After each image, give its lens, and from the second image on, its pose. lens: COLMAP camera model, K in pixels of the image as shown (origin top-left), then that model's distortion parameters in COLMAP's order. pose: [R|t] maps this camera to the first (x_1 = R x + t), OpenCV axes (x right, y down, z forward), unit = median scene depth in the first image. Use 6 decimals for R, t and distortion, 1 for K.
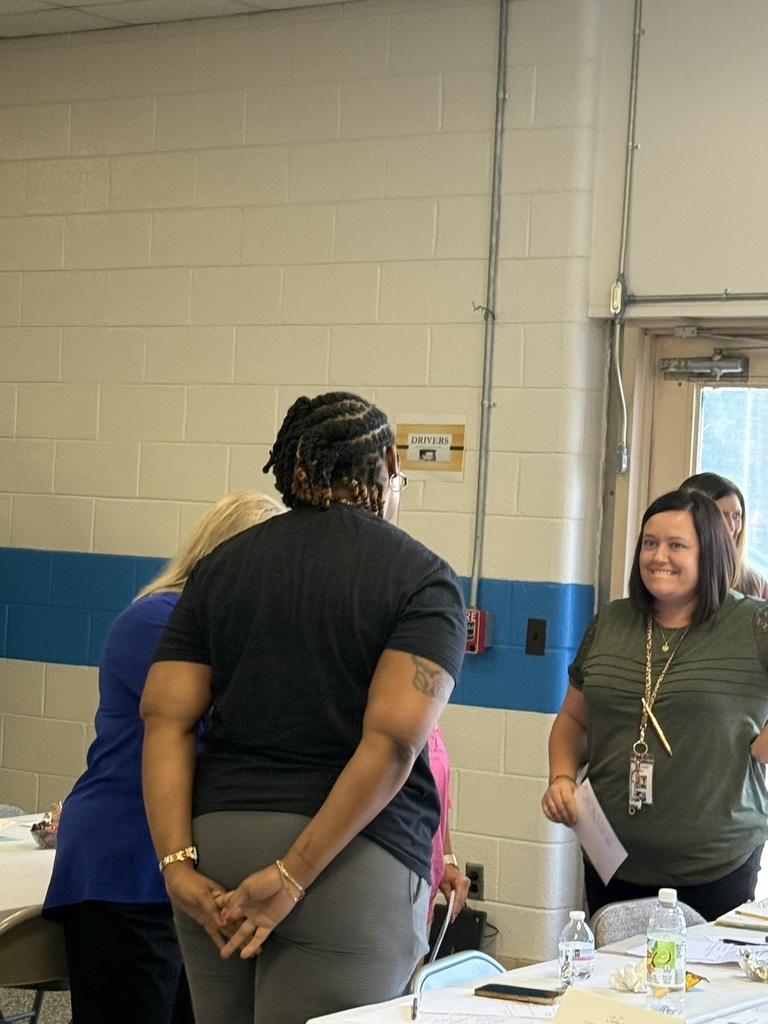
lens RADIAL K [[2377.0, 0, 382.5], [0, 2377.0, 507.7], [0, 0, 1]] dist [0.168661, 0.000000]
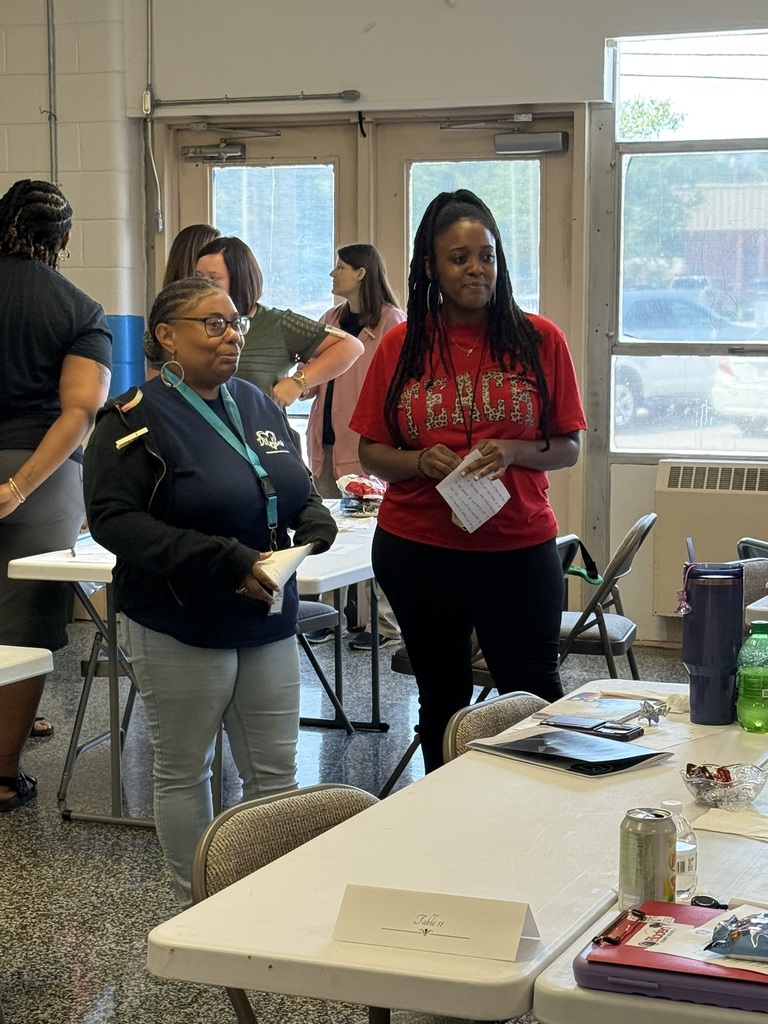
lens RADIAL K [[2187.3, 0, 380.9], [0, 2187.3, 513.6], [0, 0, 1]] dist [0.216992, 0.000000]
pose [[0.971058, -0.075847, 0.226483, -0.075733], [0.049303, 0.991471, 0.120645, -0.000486], [-0.233702, -0.105987, 0.966514, -0.277620]]
